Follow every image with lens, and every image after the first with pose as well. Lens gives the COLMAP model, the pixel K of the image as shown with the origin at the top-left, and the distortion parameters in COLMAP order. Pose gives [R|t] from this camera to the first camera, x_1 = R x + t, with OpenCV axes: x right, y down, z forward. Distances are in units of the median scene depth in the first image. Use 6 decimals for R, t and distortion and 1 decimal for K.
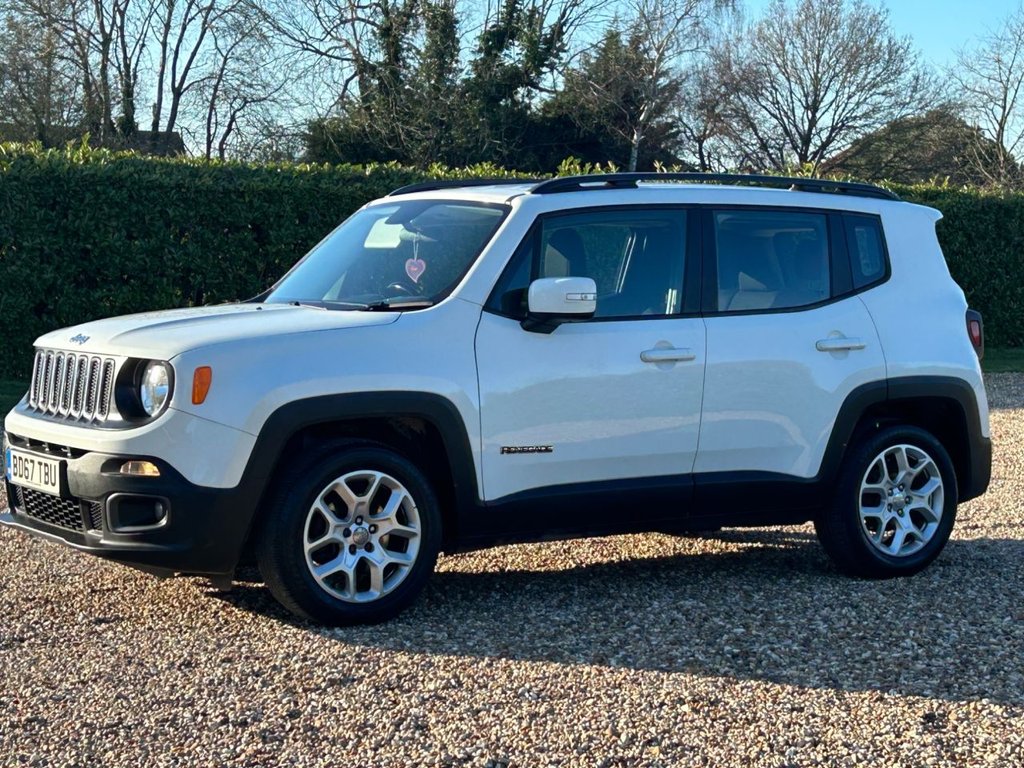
lens RADIAL K [[2148.1, 0, 512.0], [0, 2148.1, 384.0], [0, 0, 1]] dist [0.244590, -0.644872]
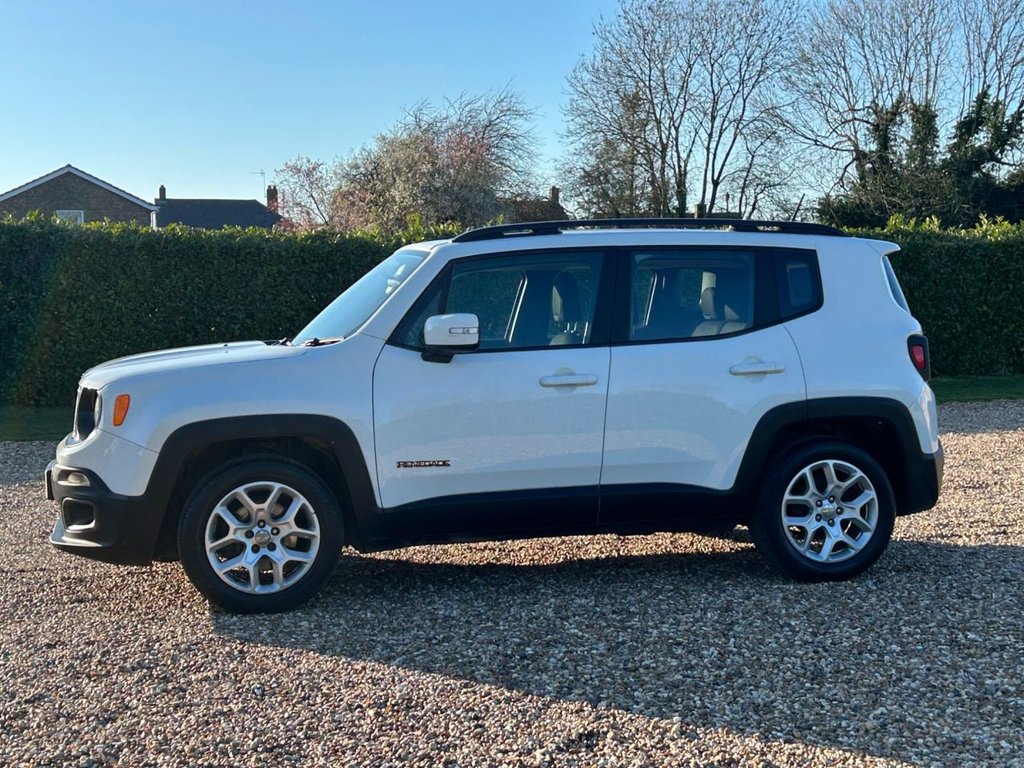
lens RADIAL K [[1533.0, 0, 512.0], [0, 1533.0, 384.0], [0, 0, 1]] dist [0.238767, -0.896389]
pose [[0.941297, -0.007646, -0.337492, 0.305830], [0.005413, 0.999957, -0.007558, -0.005403], [0.337536, 0.005288, 0.941298, 0.223035]]
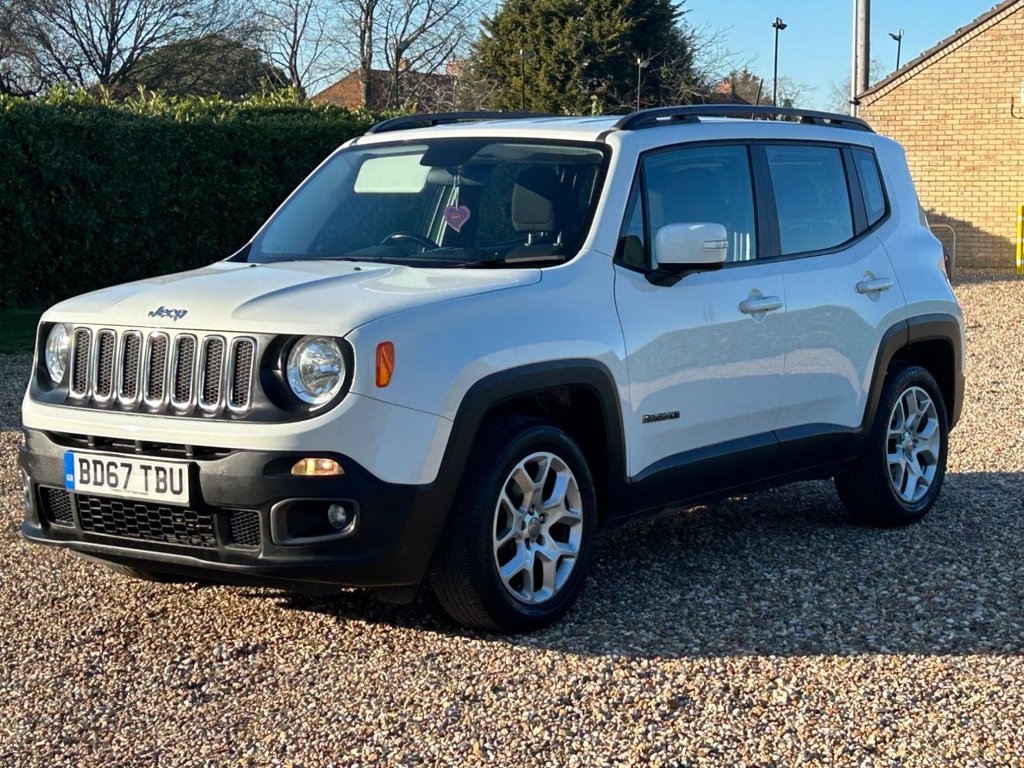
lens RADIAL K [[2148.1, 0, 512.0], [0, 2148.1, 384.0], [0, 0, 1]] dist [0.244590, -0.644872]
pose [[0.933998, -0.051170, 0.353595, -0.340954], [0.038542, 0.998346, 0.042670, -0.022089], [-0.355194, -0.026226, 0.934425, 0.171222]]
